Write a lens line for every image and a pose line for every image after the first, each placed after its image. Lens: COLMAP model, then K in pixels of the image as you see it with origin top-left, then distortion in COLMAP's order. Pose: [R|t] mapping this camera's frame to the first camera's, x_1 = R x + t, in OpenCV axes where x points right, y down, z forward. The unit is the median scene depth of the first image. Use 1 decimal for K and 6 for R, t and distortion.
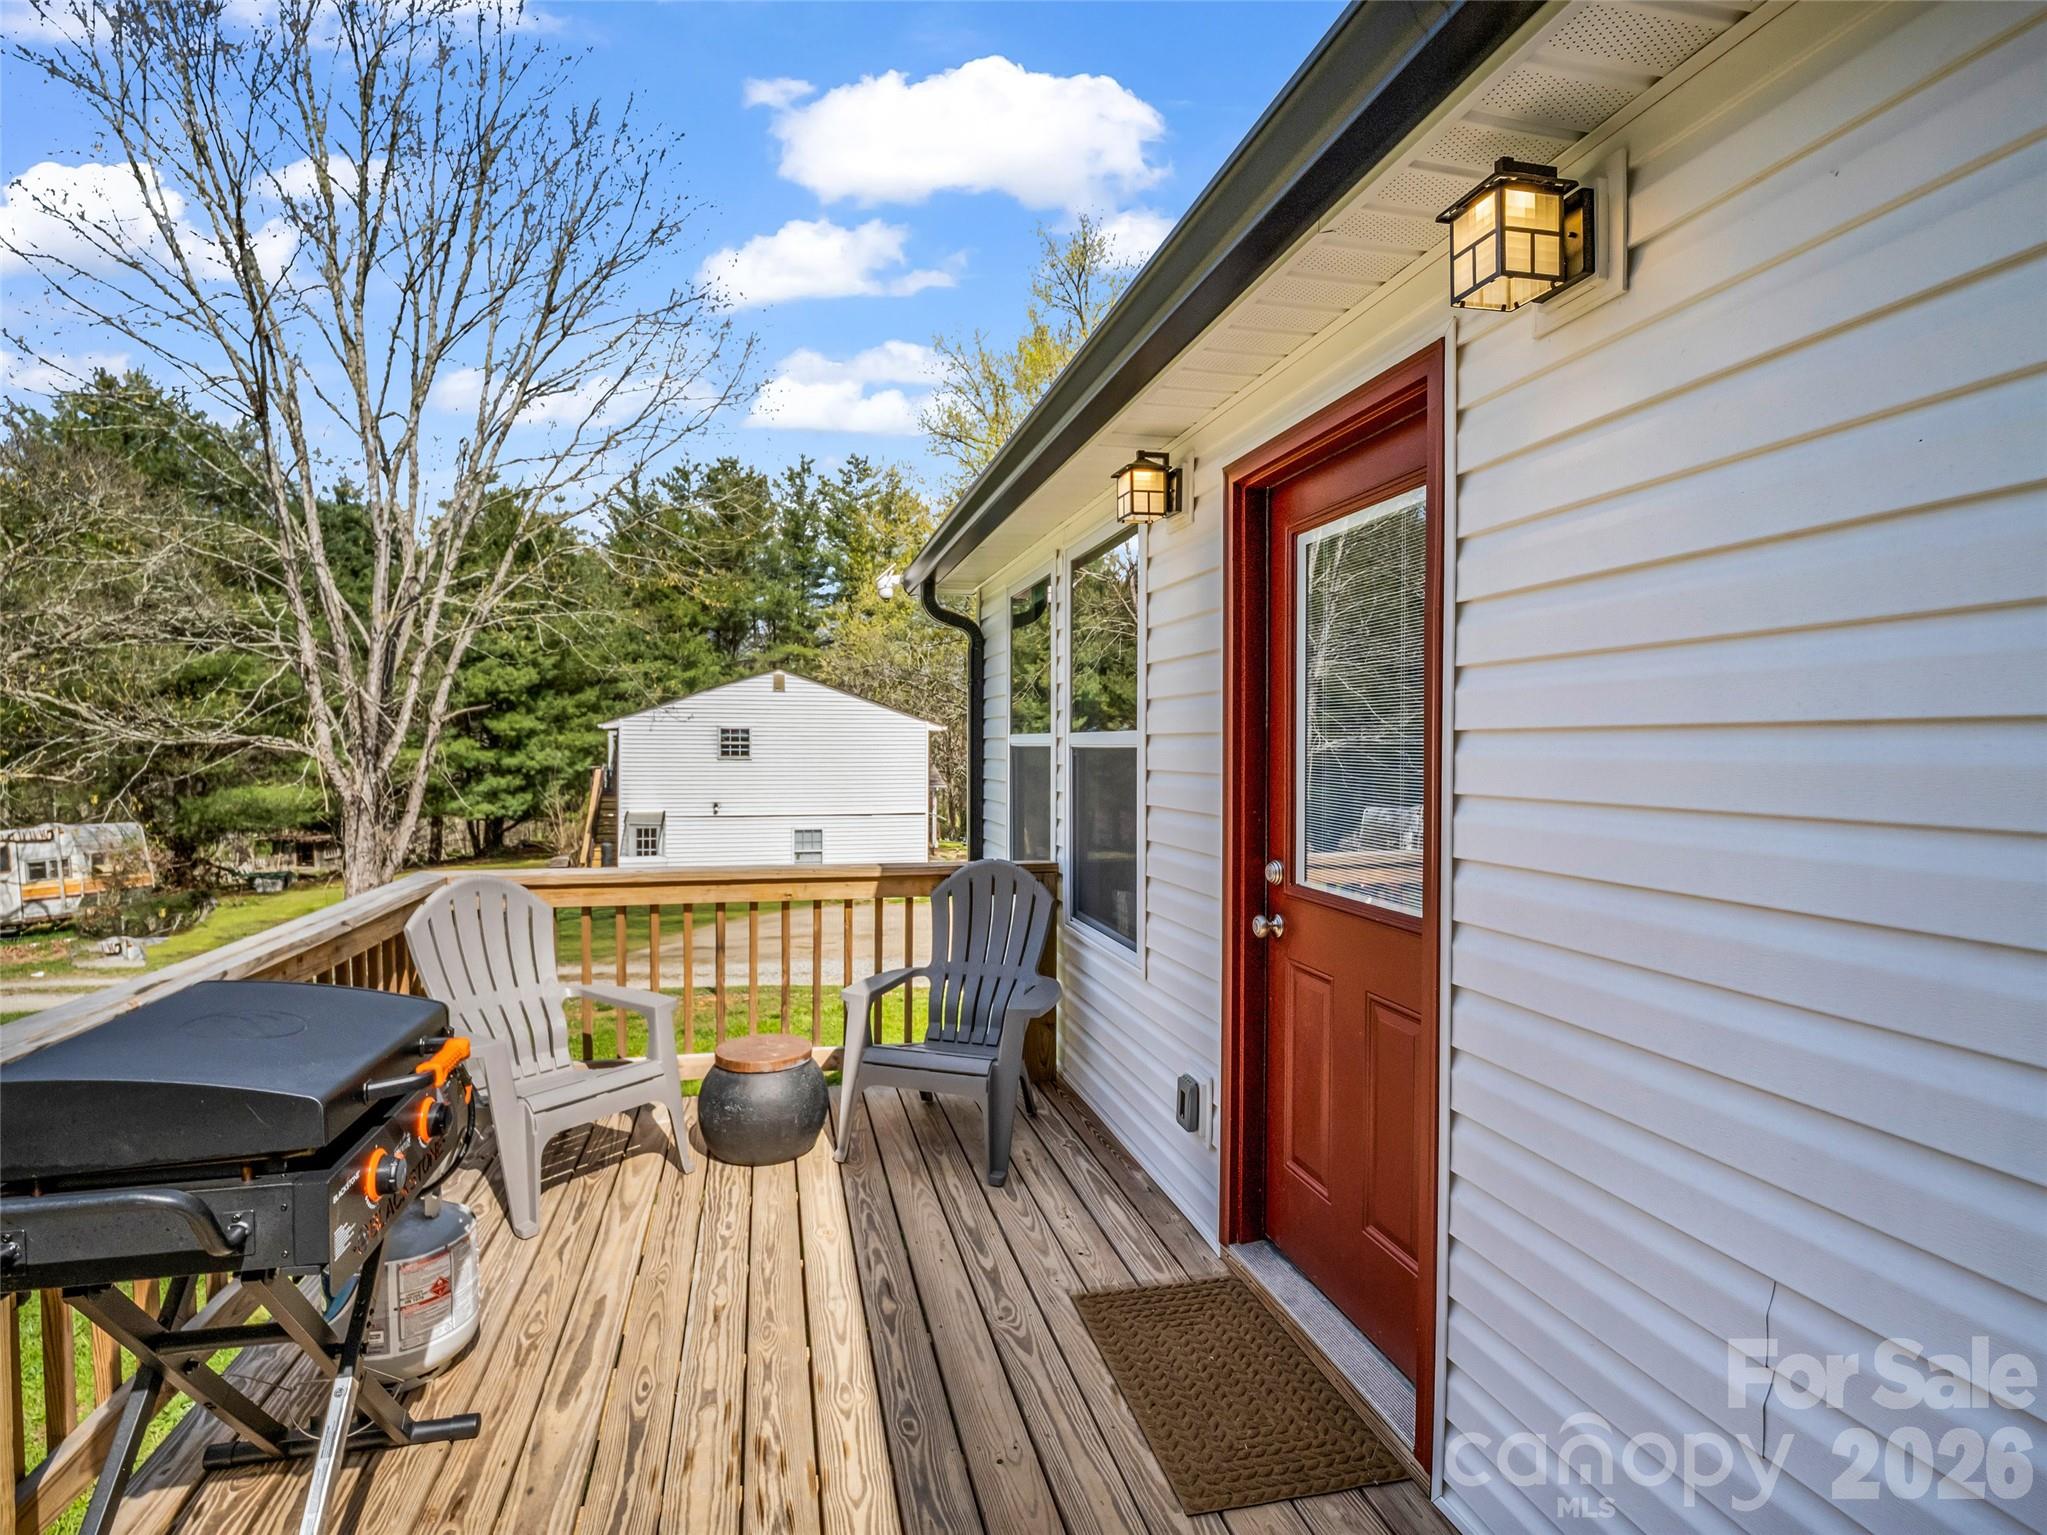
lens RADIAL K [[1018.4, 0, 1008.9], [0, 1018.4, 770.7], [0, 0, 1]] dist [-0.004378, -0.000090]
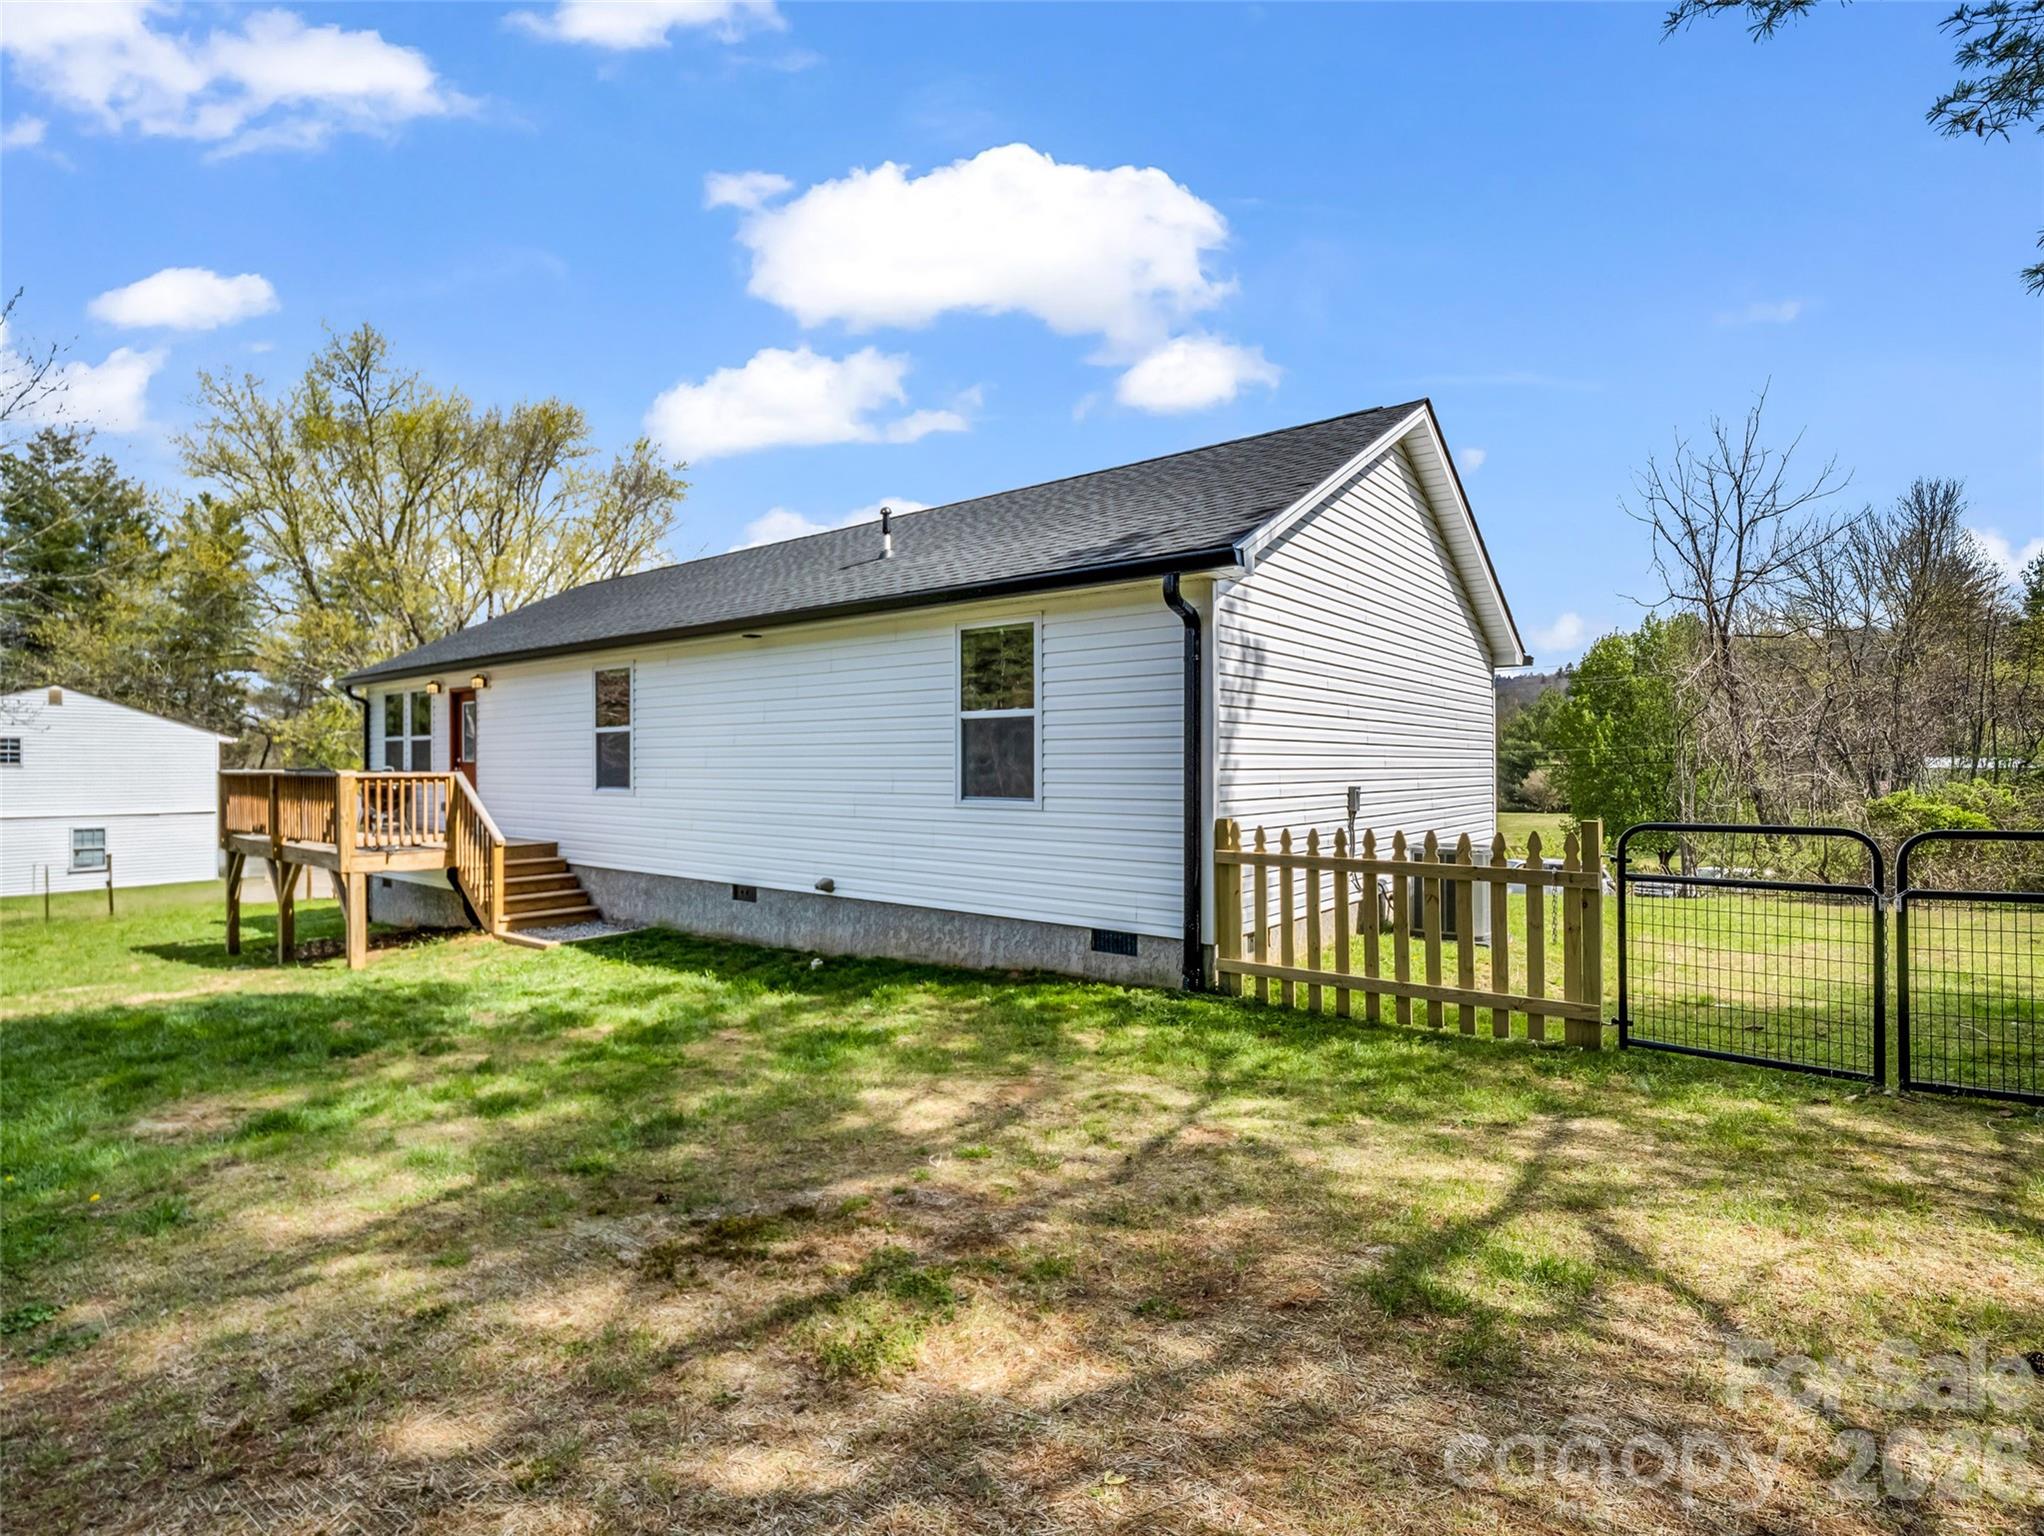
lens RADIAL K [[1016.9, 0, 1007.4], [0, 1016.9, 771.2], [0, 0, 1]] dist [-0.004378, -0.000090]
pose [[0.794789, -0.013796, 0.606729, -0.071568], [0.022540, 0.999723, -0.006794, 0.025422], [-0.606467, 0.019076, 0.794880, -0.508744]]
